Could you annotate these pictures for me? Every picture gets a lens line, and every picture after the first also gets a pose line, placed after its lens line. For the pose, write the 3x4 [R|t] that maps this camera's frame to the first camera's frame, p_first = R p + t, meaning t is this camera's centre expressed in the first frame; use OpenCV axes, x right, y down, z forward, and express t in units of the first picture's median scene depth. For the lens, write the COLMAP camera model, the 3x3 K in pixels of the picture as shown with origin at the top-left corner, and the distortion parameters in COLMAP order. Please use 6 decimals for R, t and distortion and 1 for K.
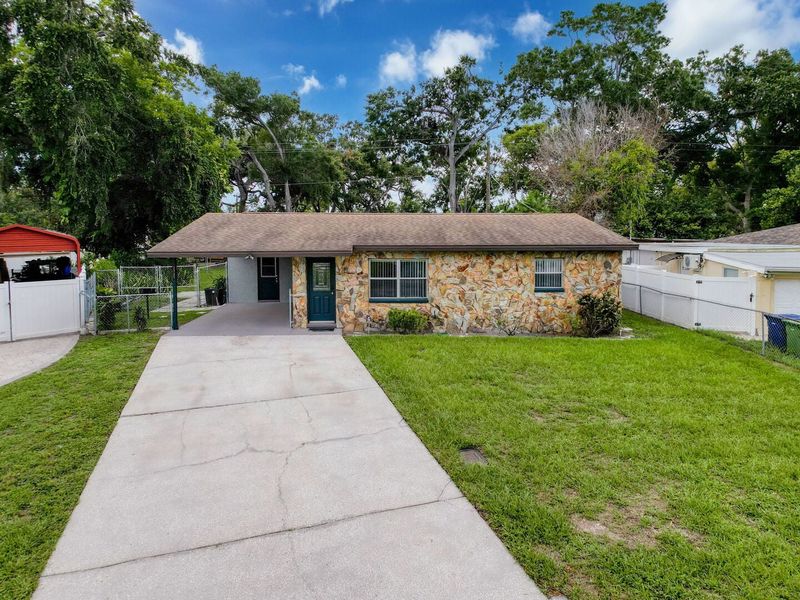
lens RADIAL K [[470.0, 0, 382.3], [0, 470.0, 257.9], [0, 0, 1]] dist [0.014592, -0.011684]
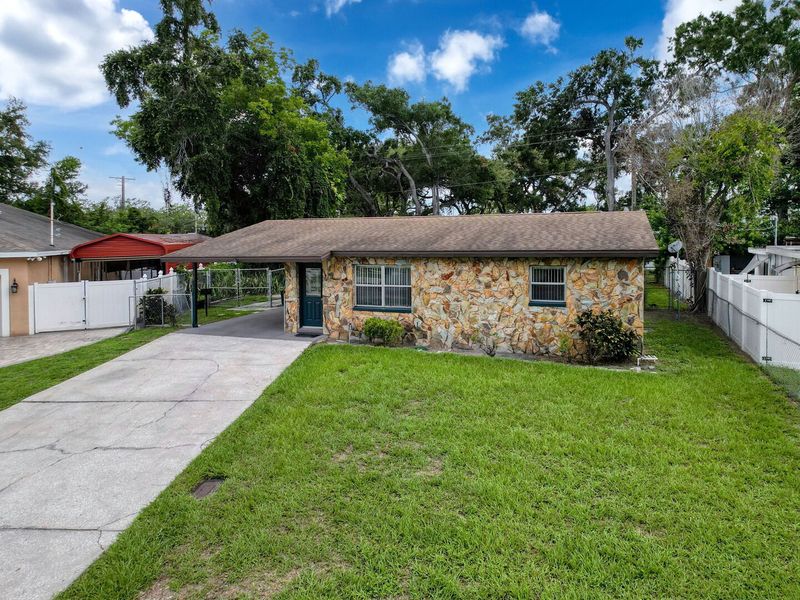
lens RADIAL K [[470.0, 0, 420.0], [0, 470.0, 254.8], [0, 0, 1]] dist [0.014592, -0.011684]
pose [[0.942985, 0.002314, -0.332828, 0.419790], [-0.006803, 0.999901, -0.012323, -0.007342], [0.332767, 0.013885, 0.942907, 0.134968]]
